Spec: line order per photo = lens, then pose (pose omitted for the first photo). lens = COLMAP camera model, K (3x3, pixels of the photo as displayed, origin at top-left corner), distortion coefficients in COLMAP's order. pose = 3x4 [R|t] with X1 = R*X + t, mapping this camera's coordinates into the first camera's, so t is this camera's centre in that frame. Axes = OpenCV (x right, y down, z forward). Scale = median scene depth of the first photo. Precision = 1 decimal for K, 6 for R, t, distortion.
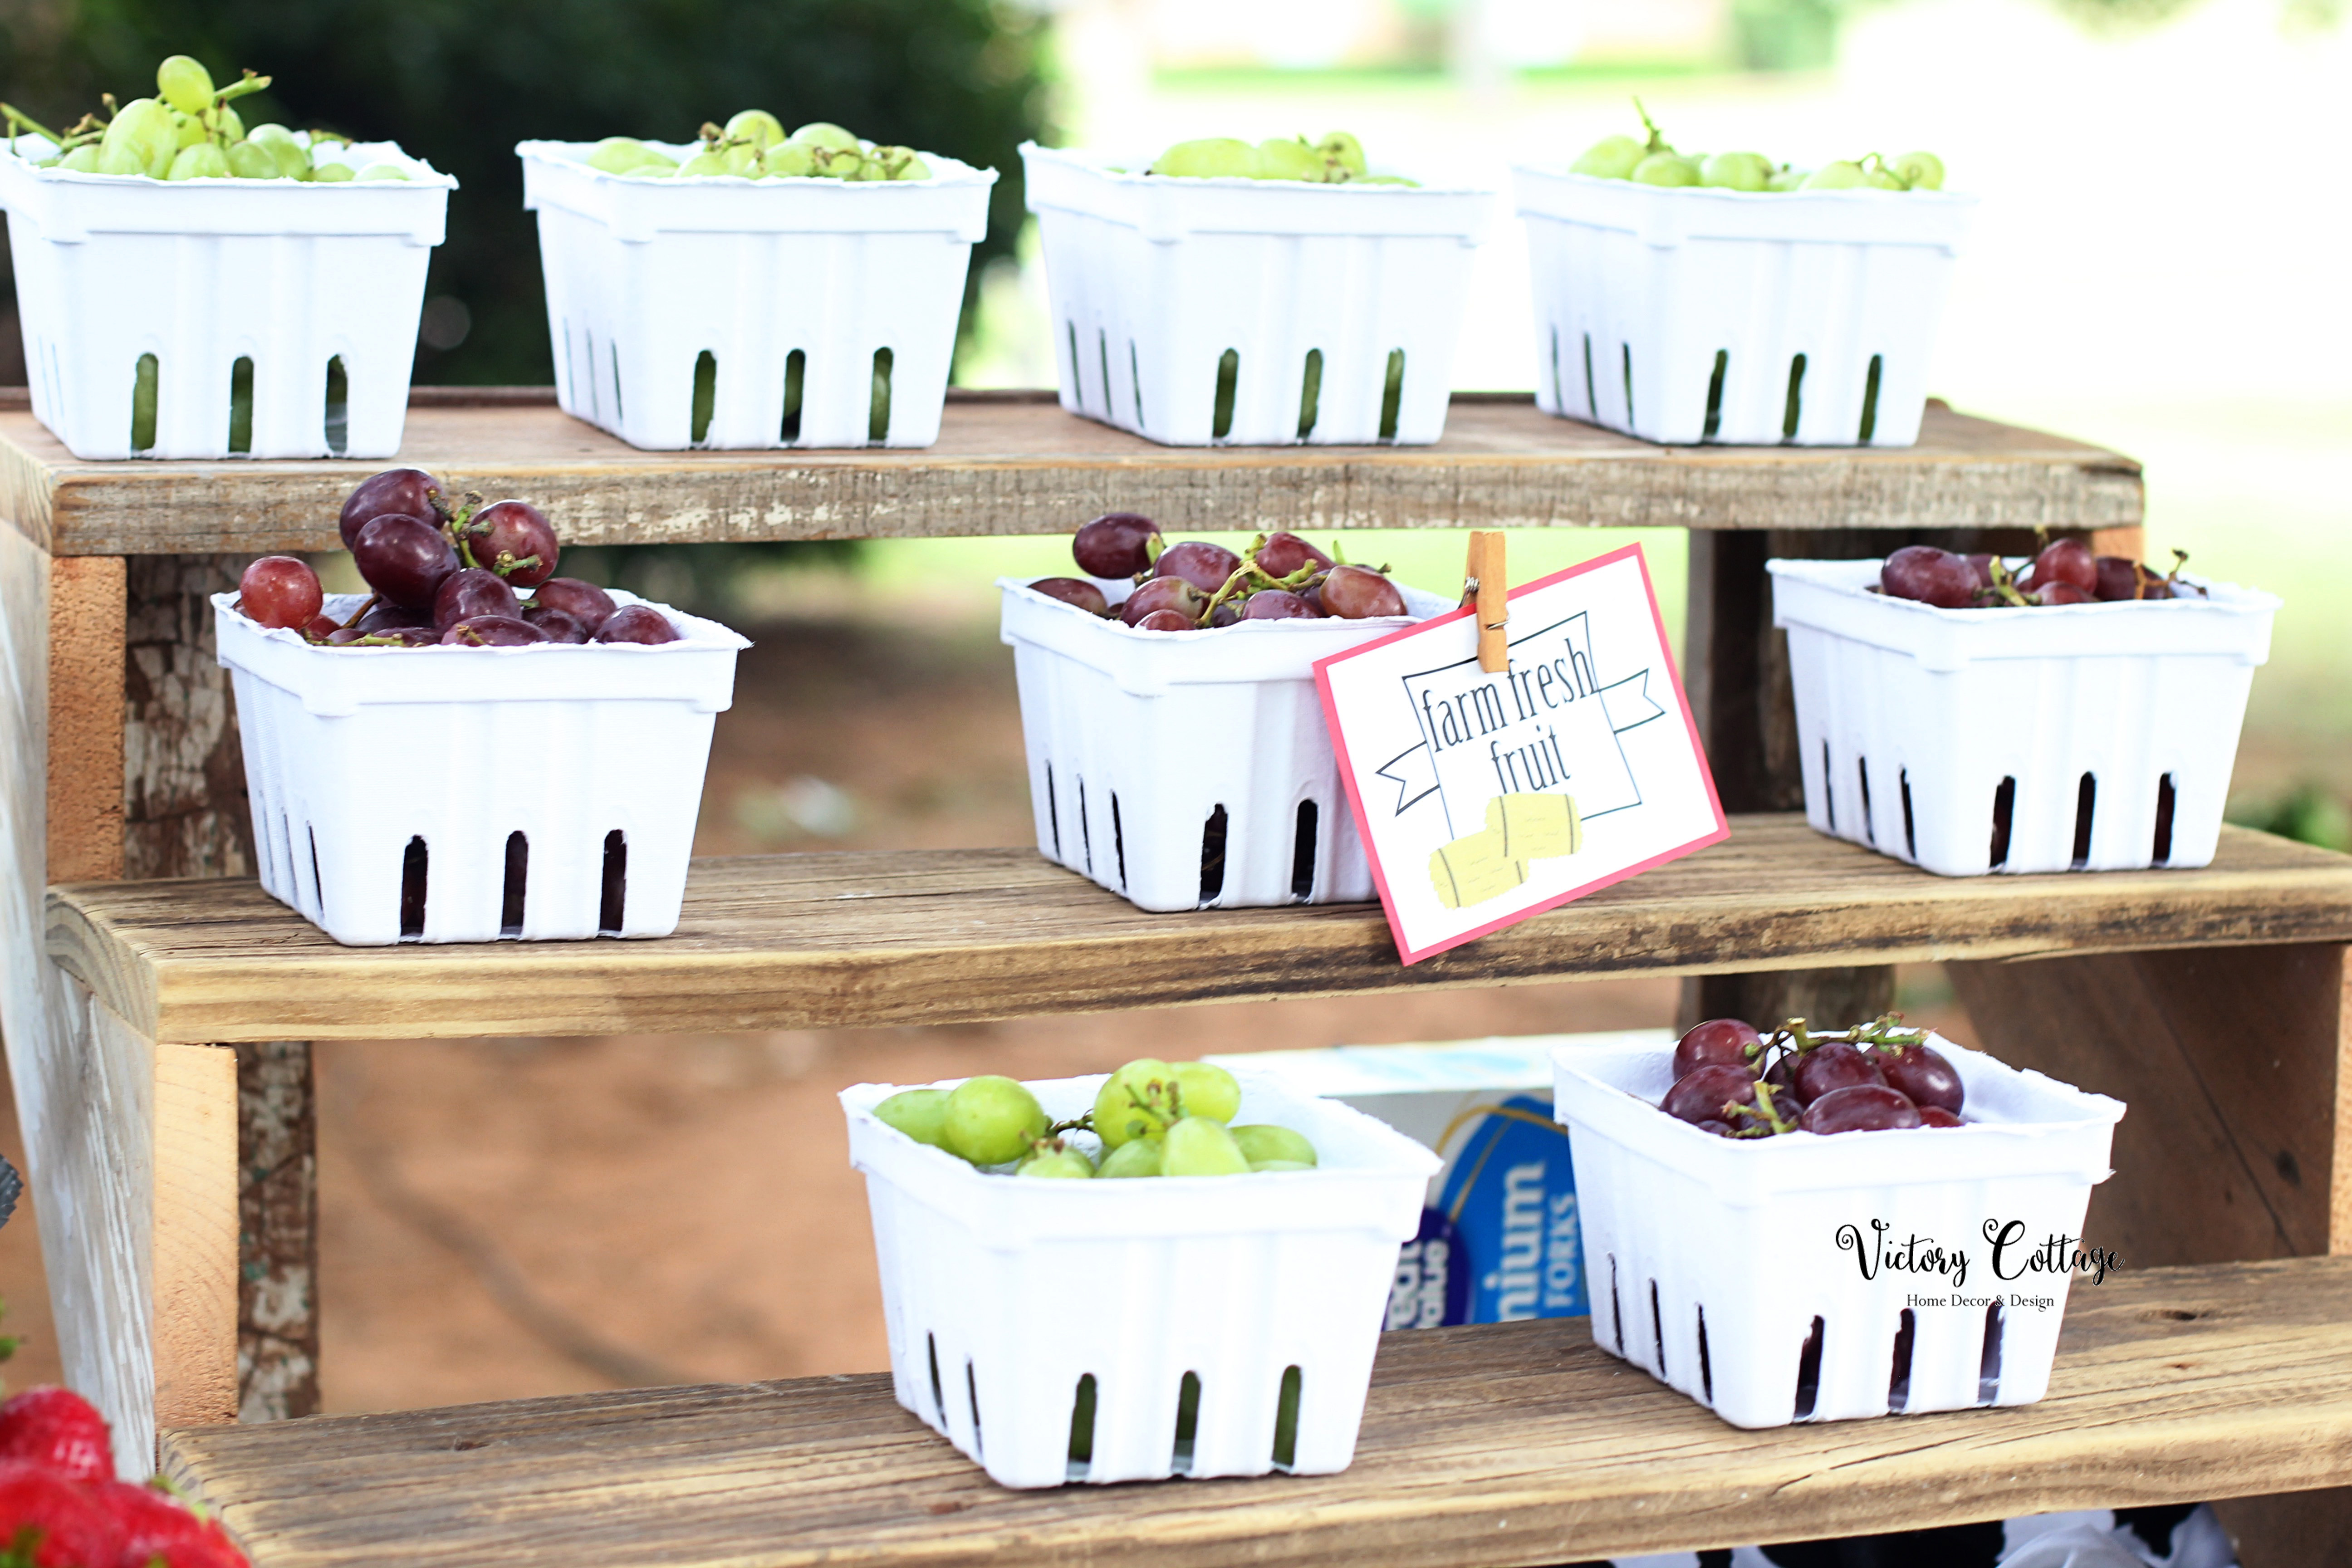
lens RADIAL K [[5450.1, 0, 1176.0], [0, 5450.1, 784.0], [0, 0, 1]] dist [-0.101010, -0.625142]
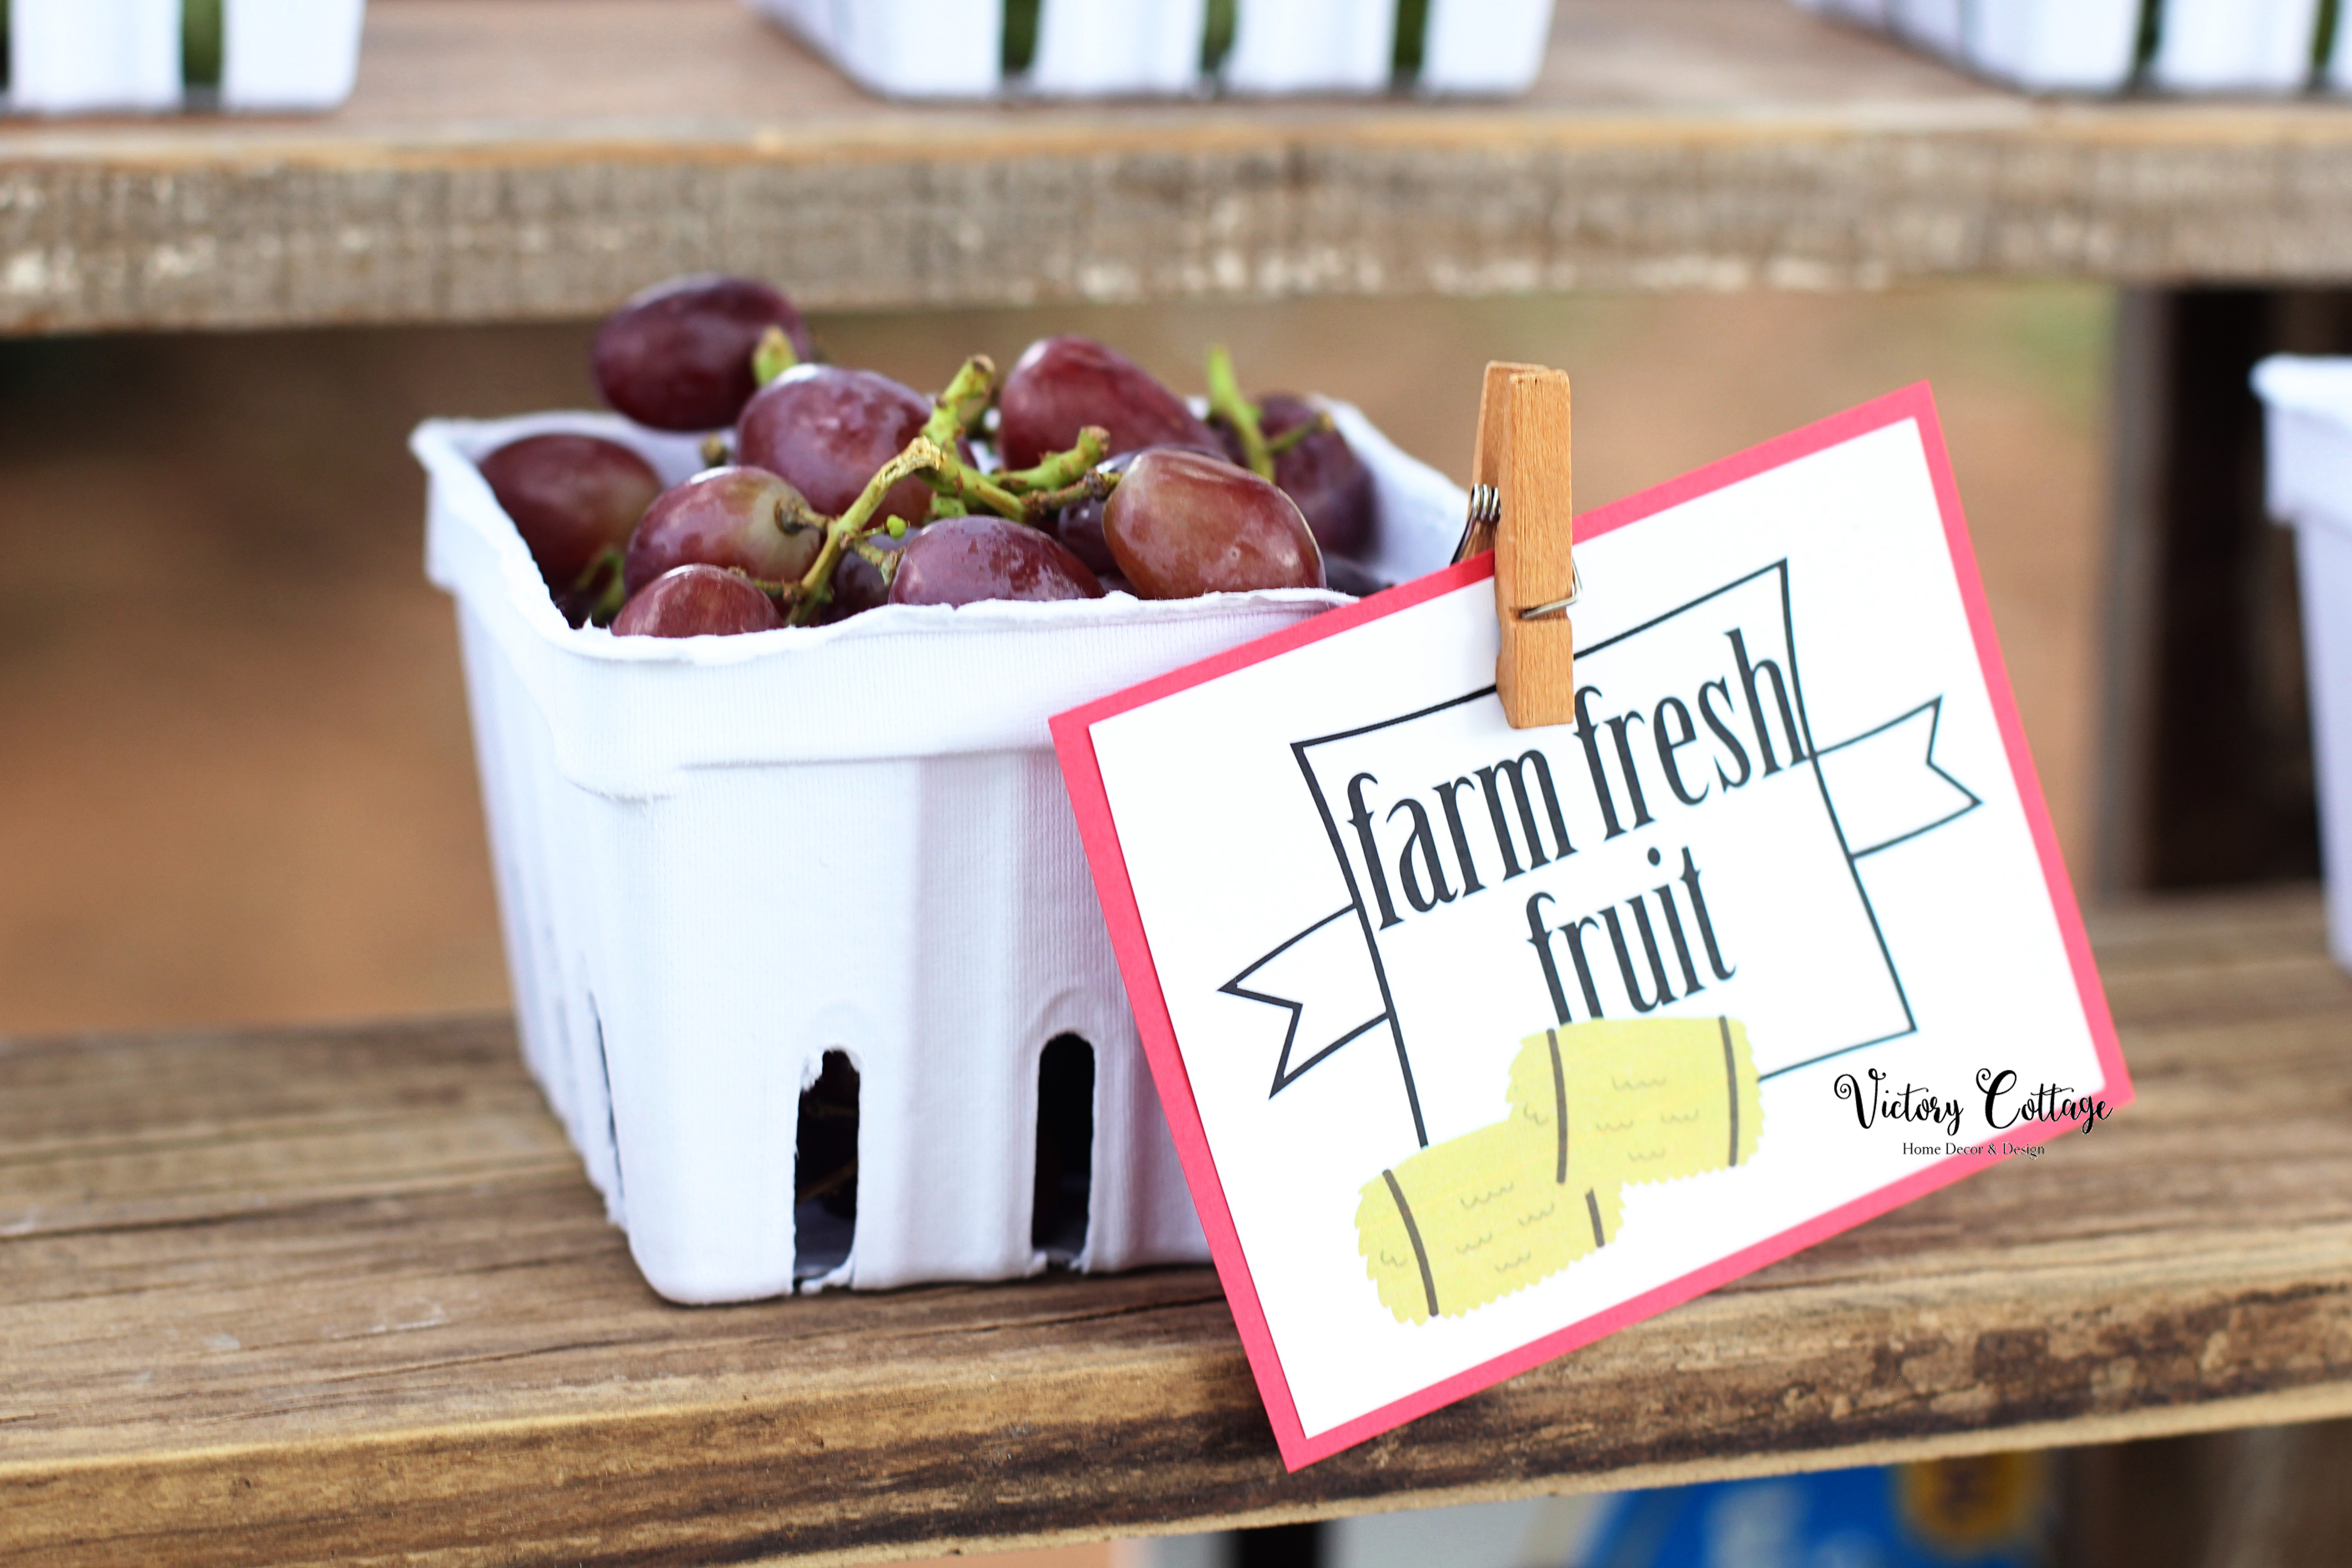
lens RADIAL K [[5450.1, 0, 1176.0], [0, 5450.1, 784.0], [0, 0, 1]] dist [-0.101010, -0.625142]
pose [[0.995042, 0.020059, -0.097415, 0.065360], [-0.009936, 0.994600, 0.103303, -0.052506], [0.098961, -0.101823, 0.989868, 0.557594]]
